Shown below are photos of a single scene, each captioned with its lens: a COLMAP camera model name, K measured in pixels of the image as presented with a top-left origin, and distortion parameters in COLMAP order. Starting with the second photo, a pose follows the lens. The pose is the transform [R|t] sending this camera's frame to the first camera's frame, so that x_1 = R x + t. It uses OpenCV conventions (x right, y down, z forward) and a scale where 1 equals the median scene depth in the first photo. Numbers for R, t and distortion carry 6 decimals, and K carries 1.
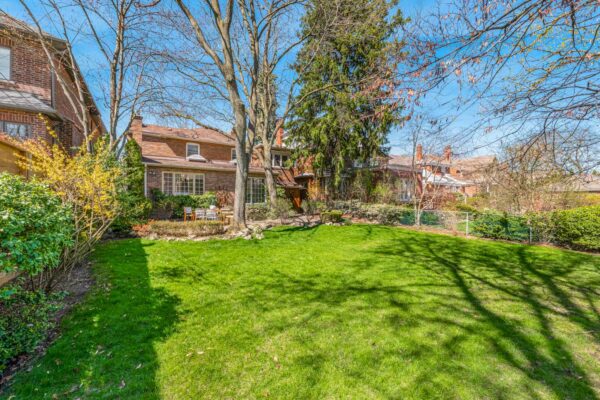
lens RADIAL K [[246.7, 0, 300.0], [0, 246.7, 200.0], [0, 0, 1]] dist [-0.024245, 0.000079]
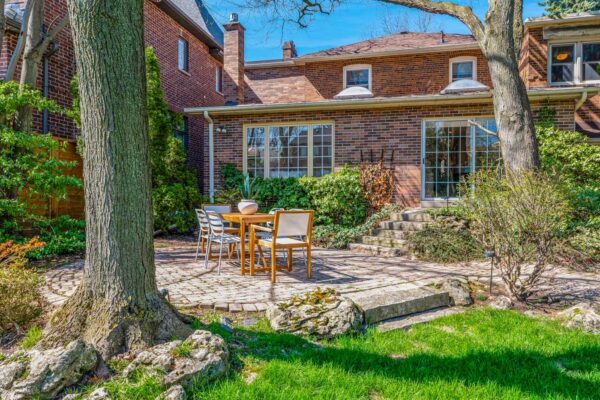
lens RADIAL K [[413.4, 0, 309.1], [0, 413.4, 178.3], [0, 0, 1]] dist [0.027449, -0.000218]
pose [[0.691319, -0.033536, -0.721771, 0.054563], [0.002874, 0.999042, -0.043666, 0.011381], [0.722544, 0.028113, 0.690753, 0.522632]]
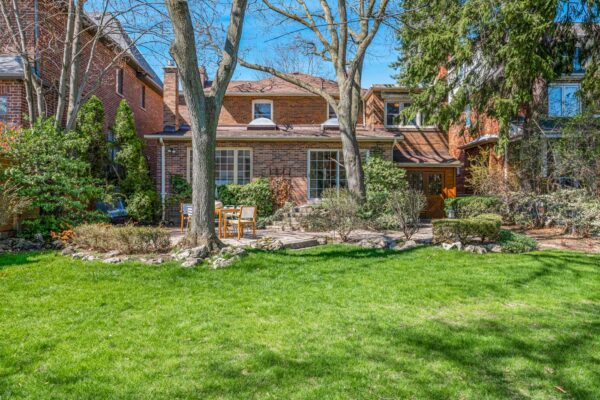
lens RADIAL K [[418.8, 0, 300.0], [0, 418.8, 200.0], [0, 0, 1]] dist [0.005611, 0.000143]
pose [[0.846299, 0.002441, -0.532702, 0.243595], [0.004128, 0.999929, 0.011140, 0.006509], [0.532692, -0.011627, 0.846229, 0.212706]]
